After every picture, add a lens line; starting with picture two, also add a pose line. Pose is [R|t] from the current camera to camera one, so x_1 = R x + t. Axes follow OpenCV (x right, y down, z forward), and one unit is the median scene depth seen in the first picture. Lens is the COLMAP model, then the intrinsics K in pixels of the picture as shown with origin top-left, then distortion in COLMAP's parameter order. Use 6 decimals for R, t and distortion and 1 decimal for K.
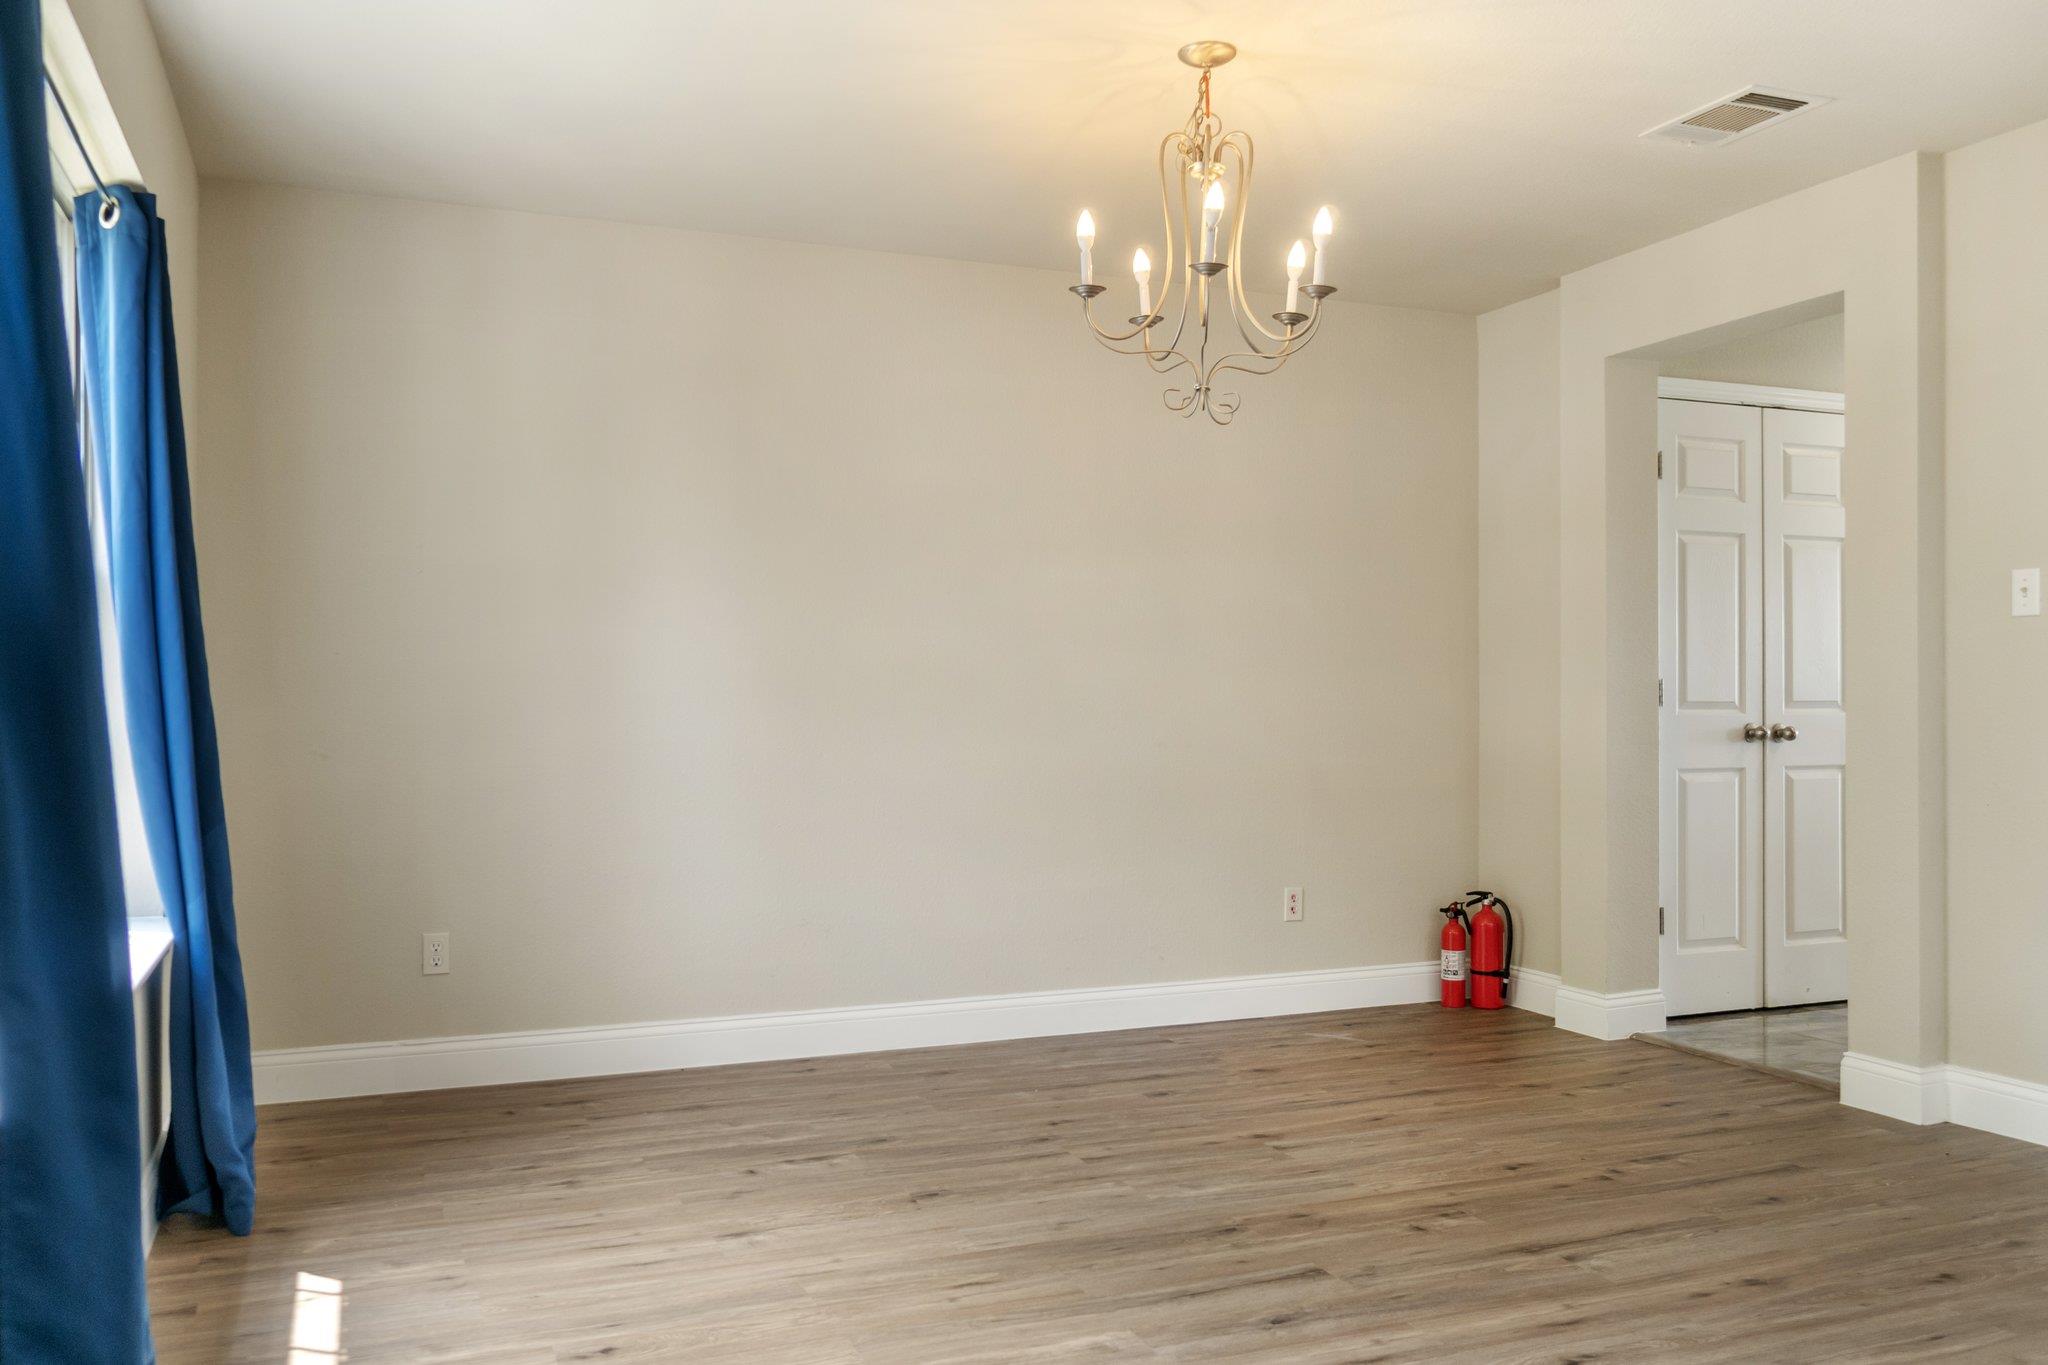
lens RADIAL K [[1625.8, 0, 1021.1], [0, 1625.8, 685.9], [0, 0, 1]] dist [0.001437, 0.000381]
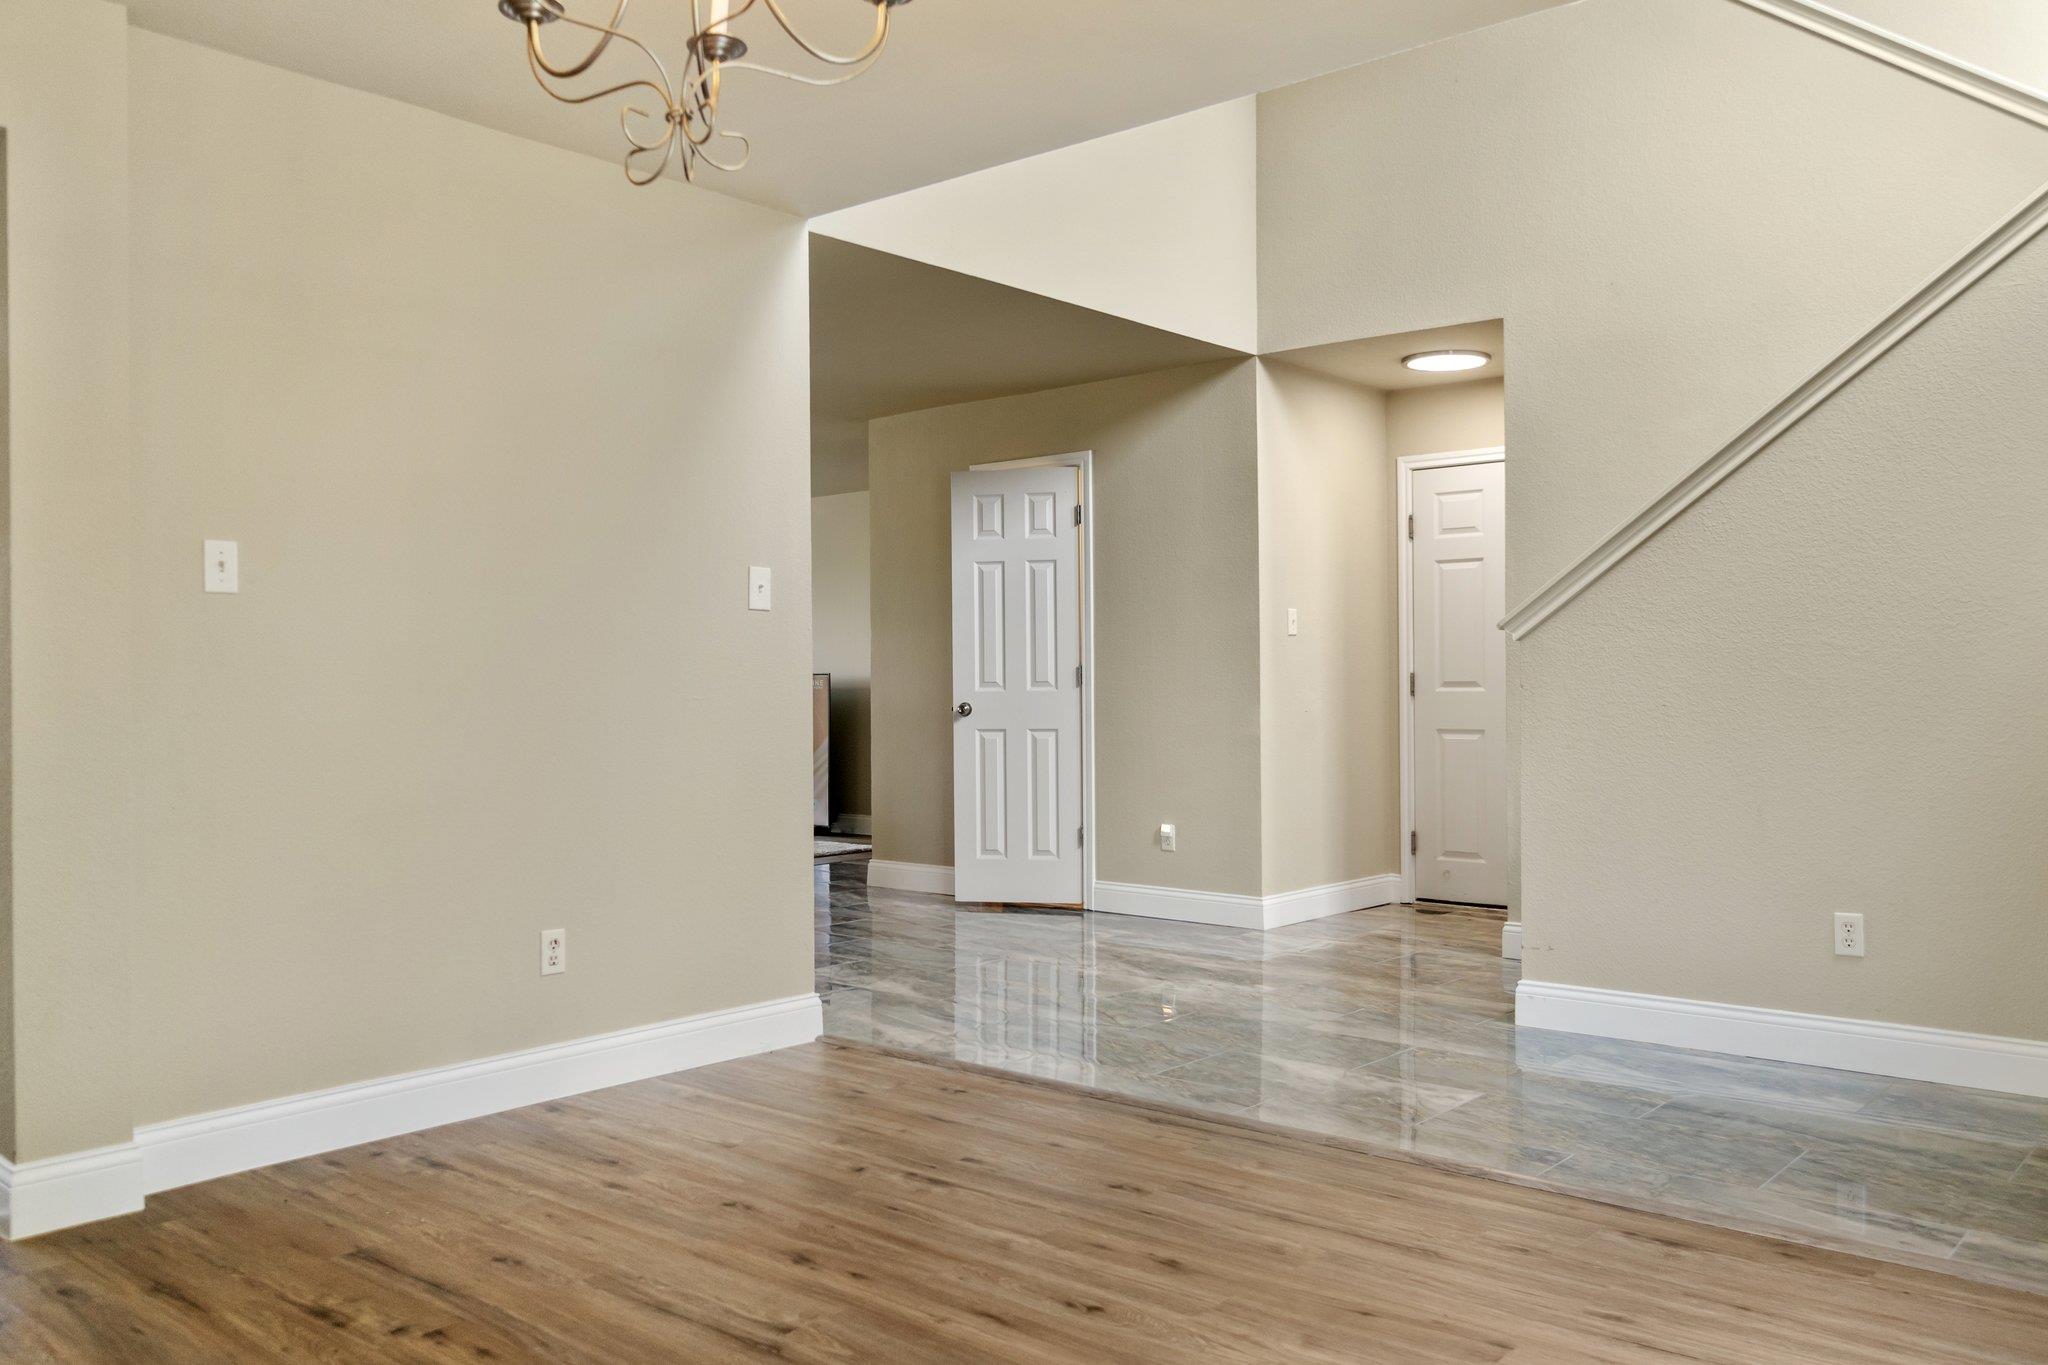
lens RADIAL K [[1625.8, 0, 1019.0], [0, 1625.8, 681.0], [0, 0, 1]] dist [0.001437, 0.000381]
pose [[-0.450256, 0.005551, 0.892882, -0.510977], [0.002275, 0.999985, -0.005070, 0.015552], [-0.892897, -0.000251, -0.450262, 1.344650]]
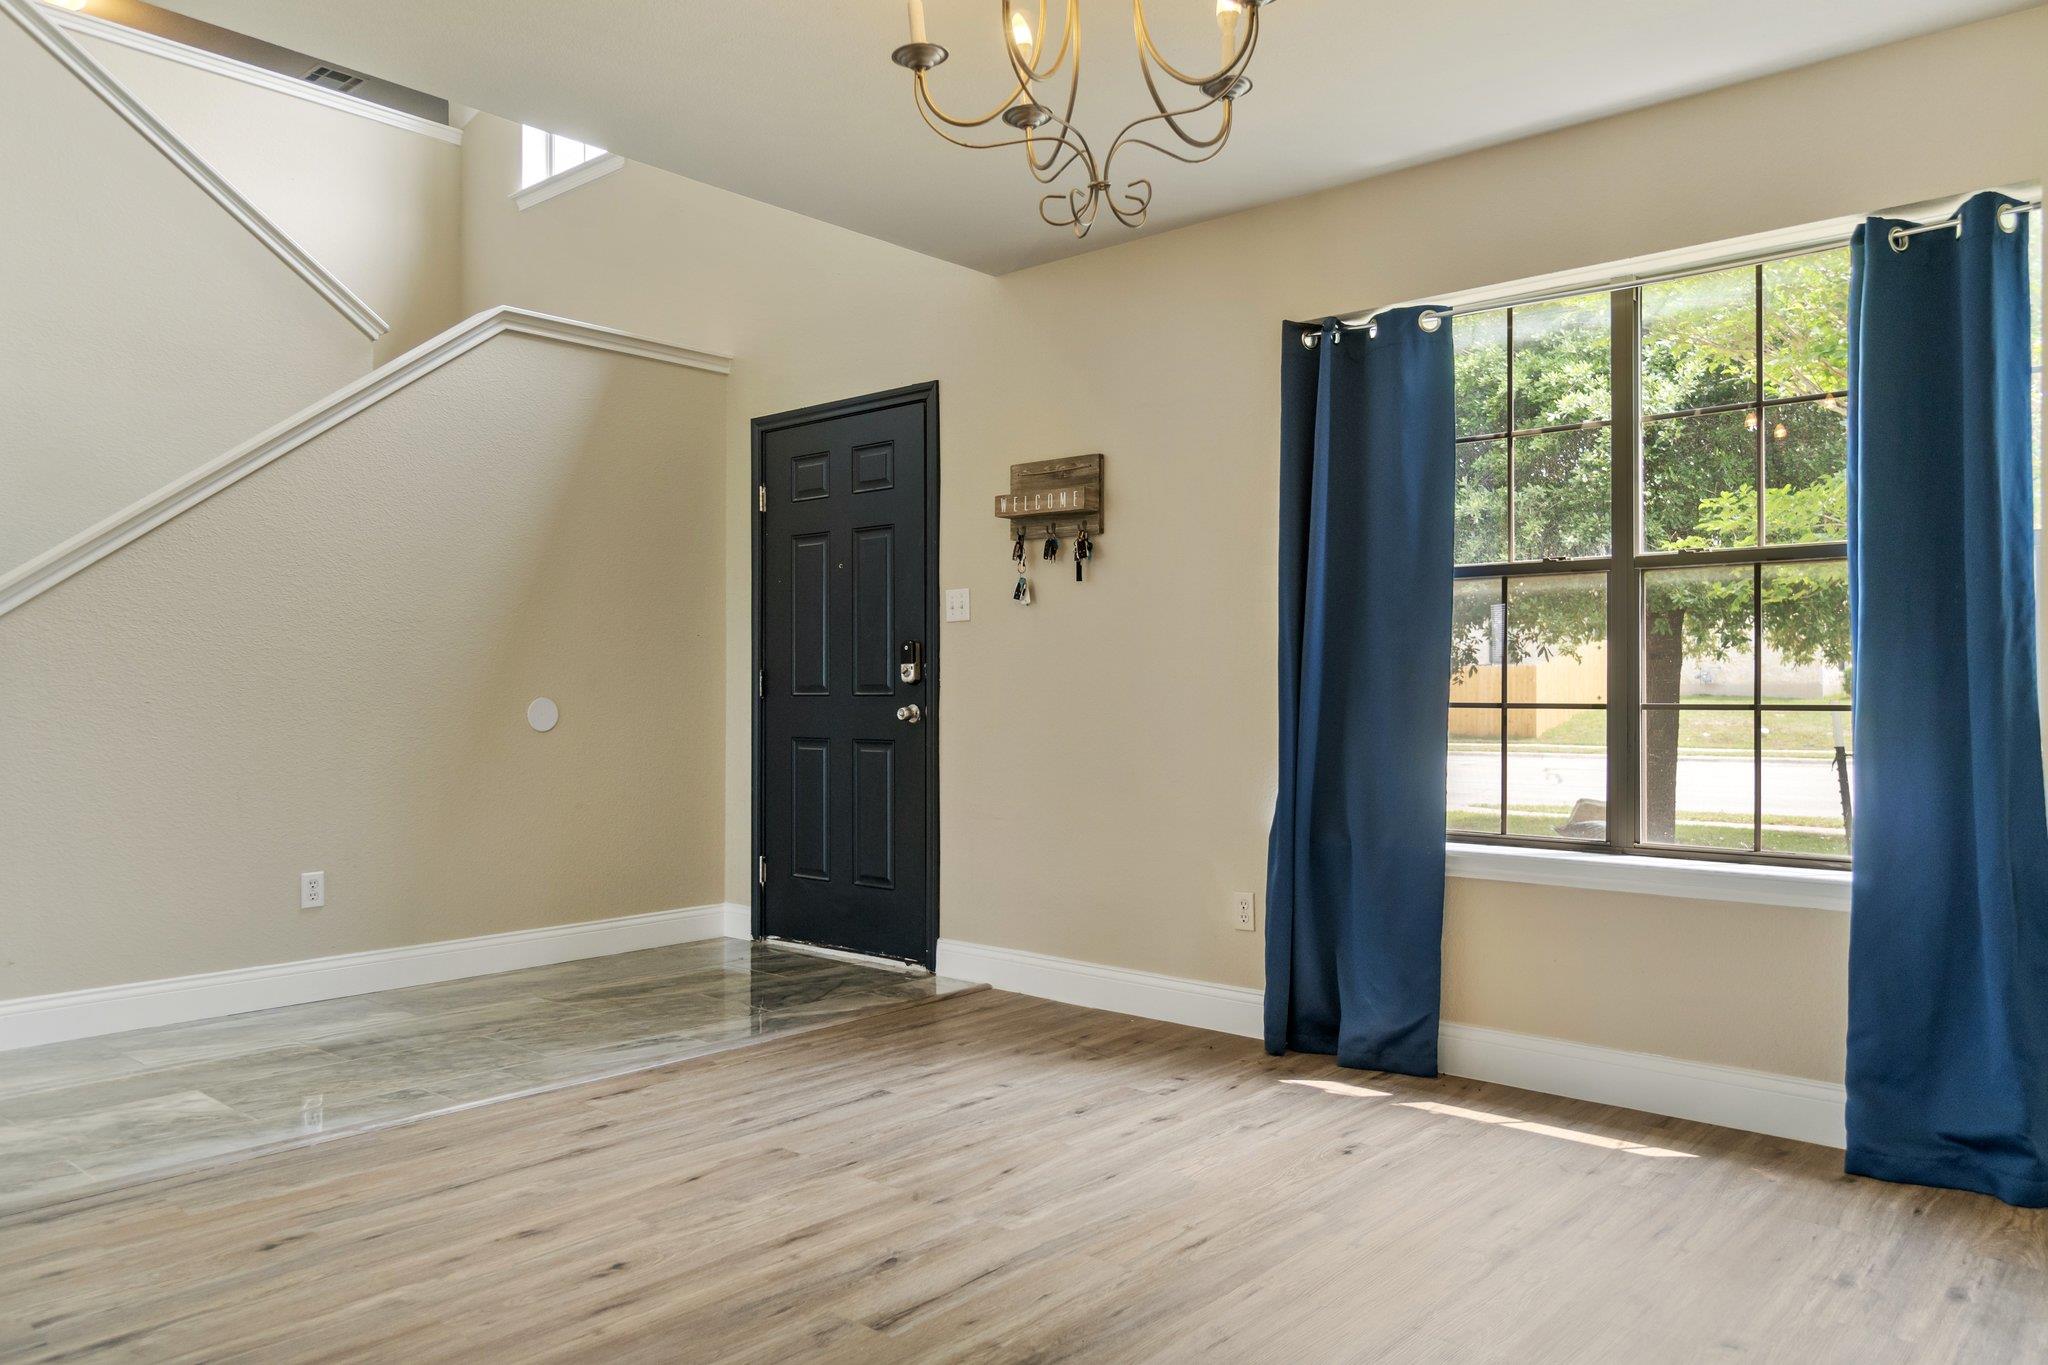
lens RADIAL K [[1423.1, 0, 1021.7], [0, 1423.1, 685.0], [0, 0, 1]] dist [-0.003663, 0.003915]
pose [[-0.895682, -0.001910, -0.444691, 0.463572], [0.002422, 0.999955, -0.009174, 0.030061], [0.444688, -0.009294, -0.895637, 1.760516]]
